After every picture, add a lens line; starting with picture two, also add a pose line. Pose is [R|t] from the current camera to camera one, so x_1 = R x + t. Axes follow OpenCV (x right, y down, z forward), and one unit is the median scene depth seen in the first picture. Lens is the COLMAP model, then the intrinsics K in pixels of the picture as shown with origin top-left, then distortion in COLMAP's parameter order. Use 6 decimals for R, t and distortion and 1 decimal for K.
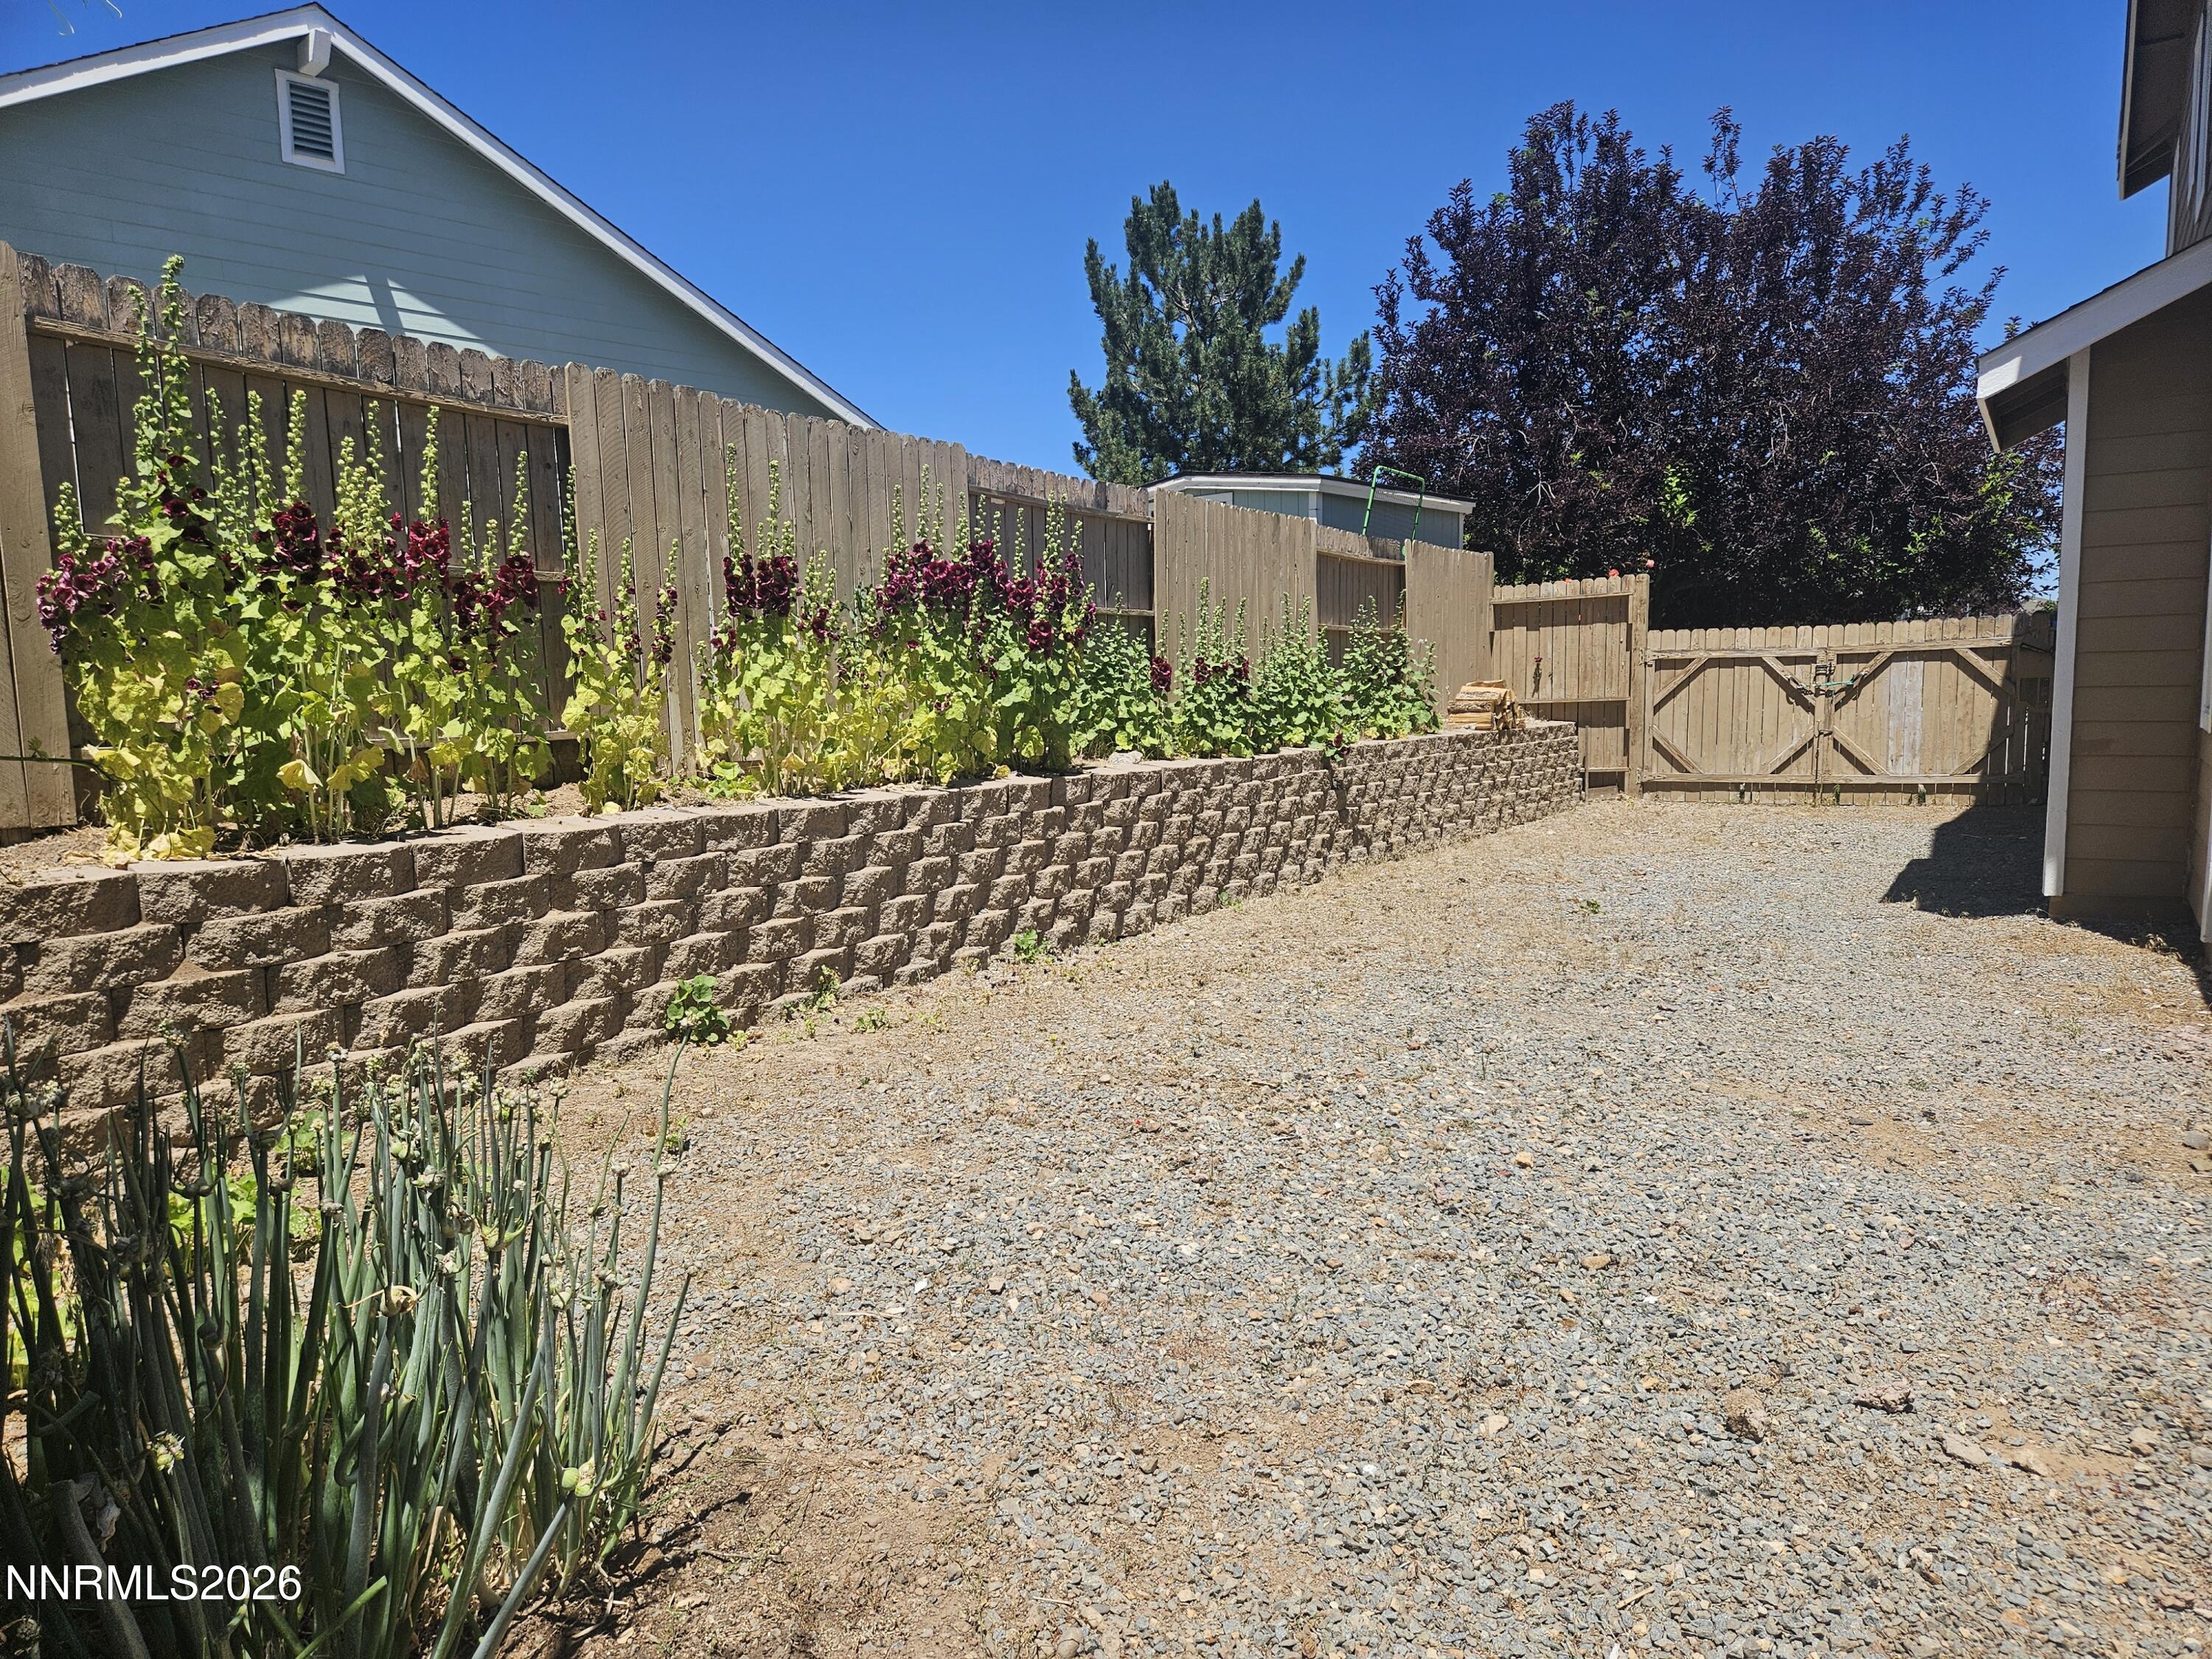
lens RADIAL K [[1515.5, 0, 1106.0], [0, 1515.5, 829.5], [0, 0, 1]] dist [0.136313, -0.099134]
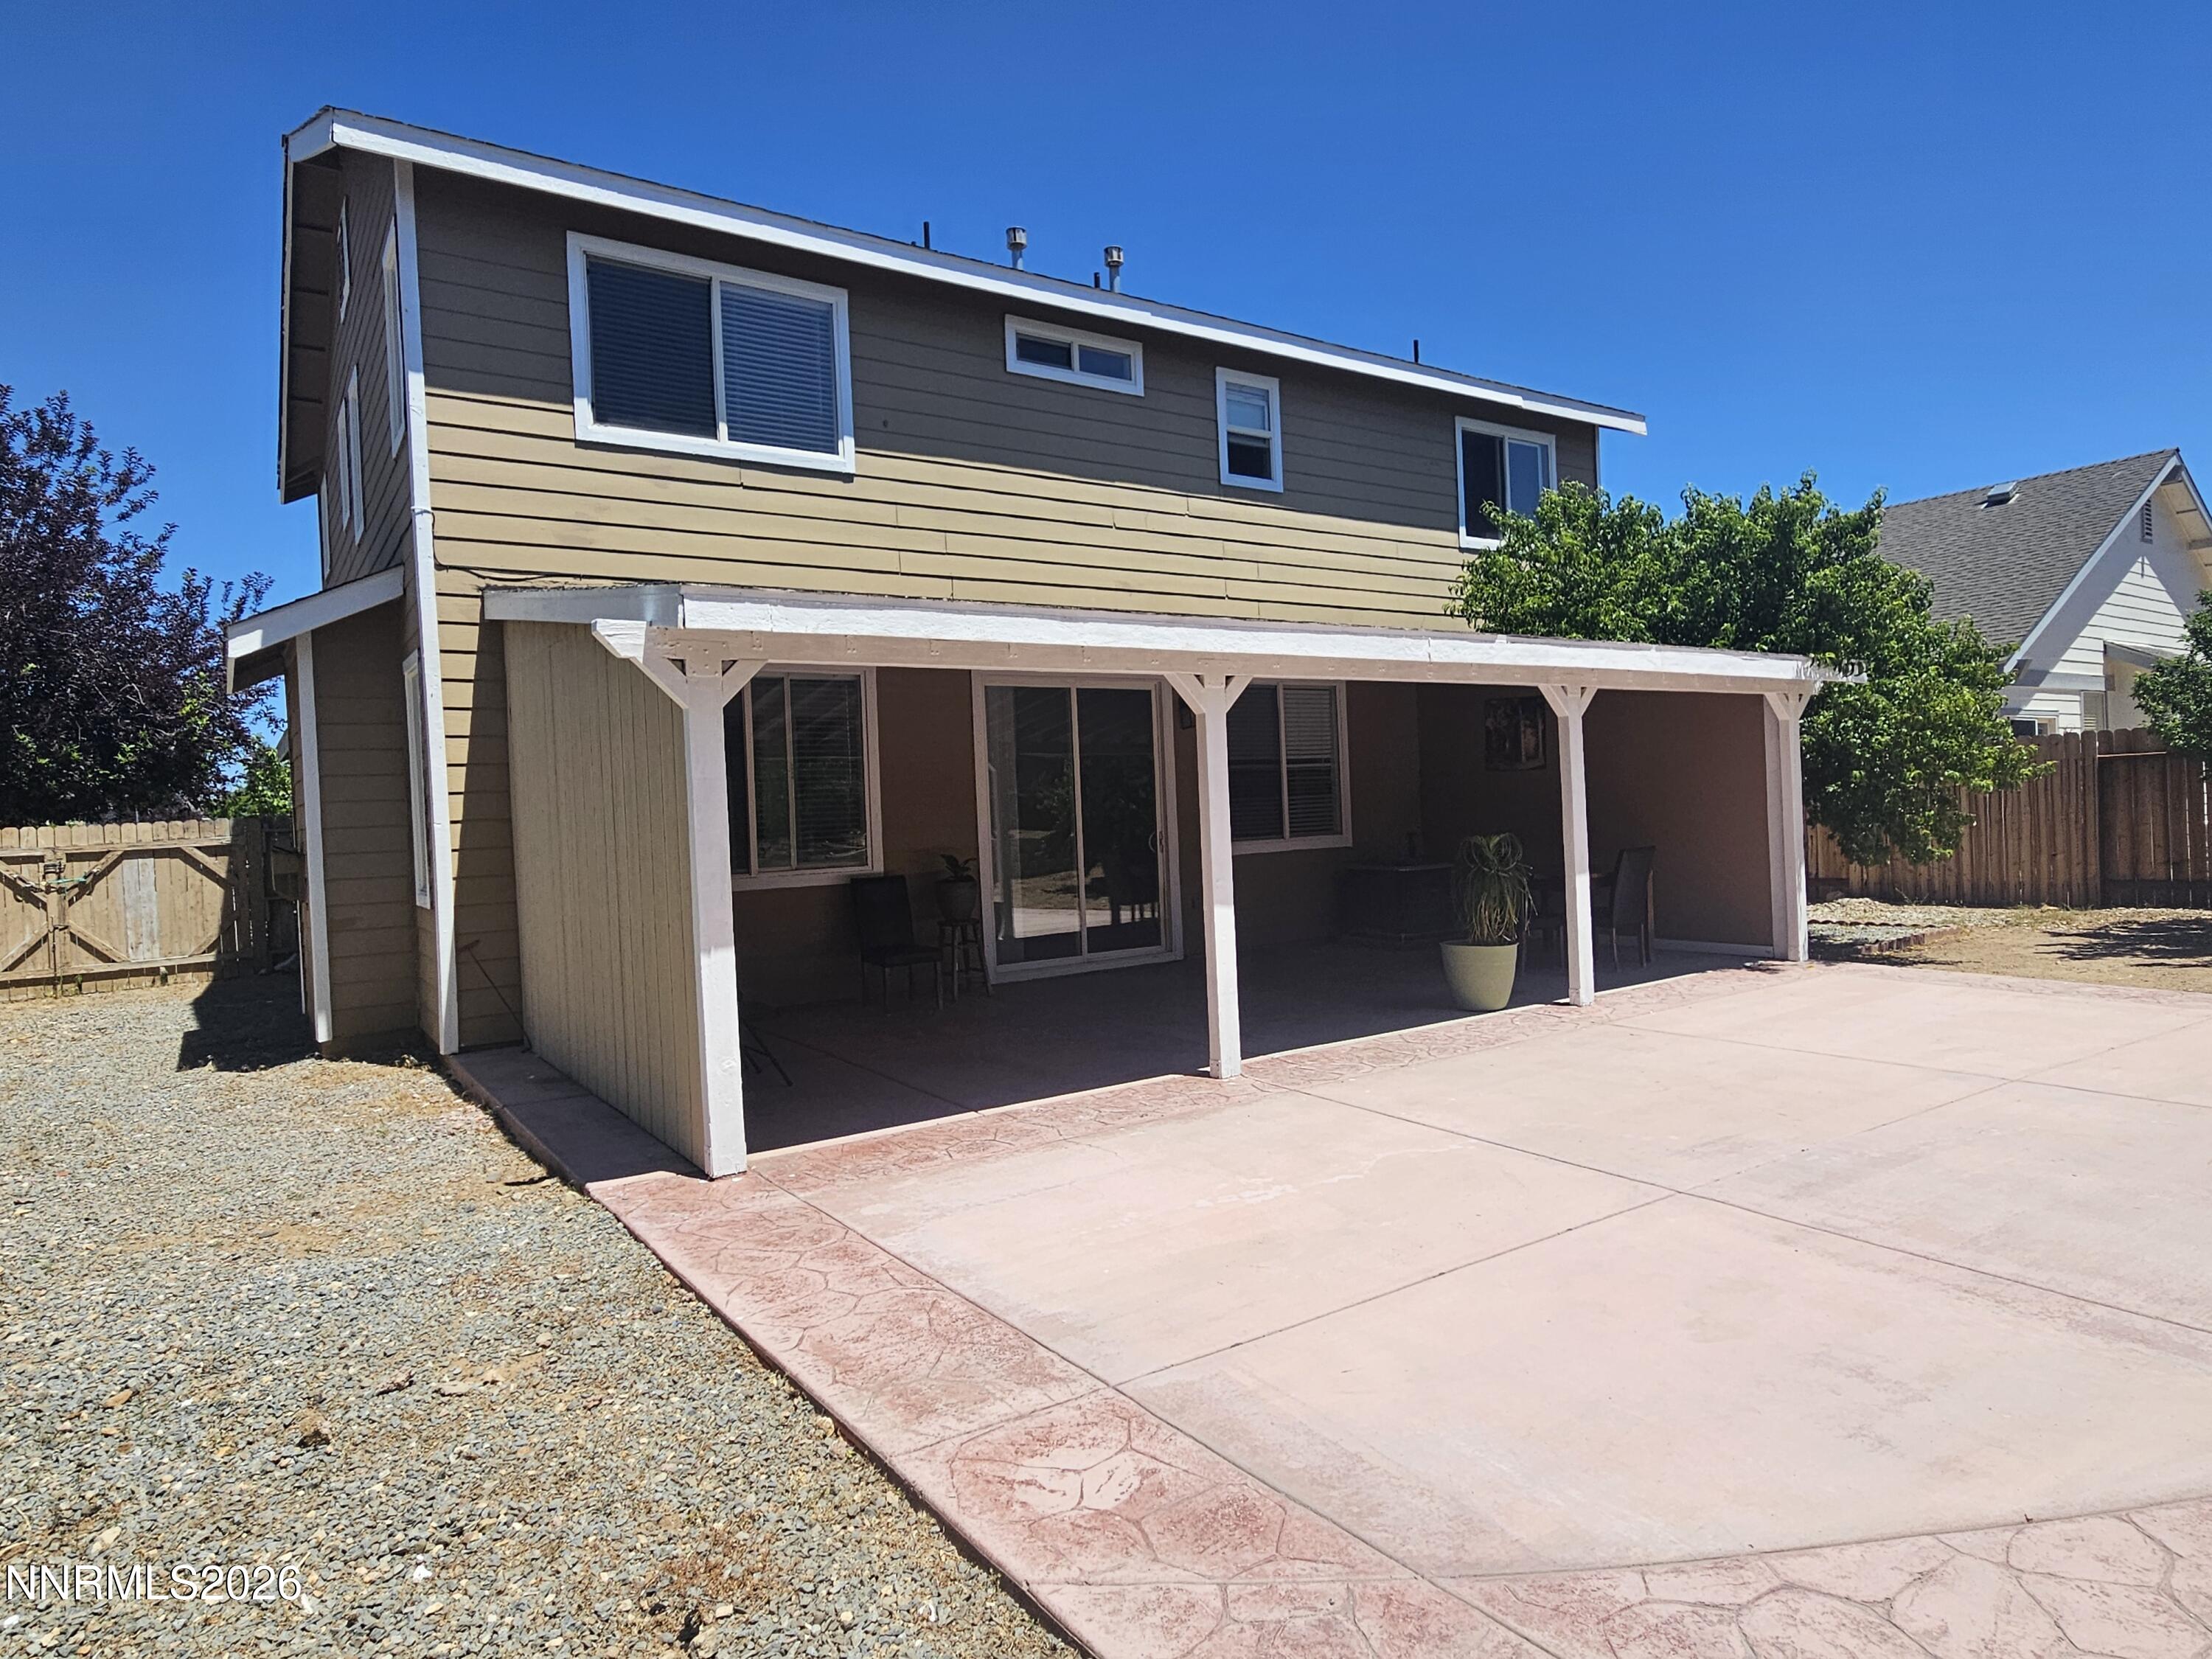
lens RADIAL K [[895.8, 0, 1106.0], [0, 895.8, 829.5], [0, 0, 1]] dist [0.003868, 0.000540]
pose [[0.402673, 0.026251, 0.914967, 0.193194], [0.121008, 0.989289, -0.081638, 0.008498], [-0.907310, 0.143592, 0.395184, 0.103607]]
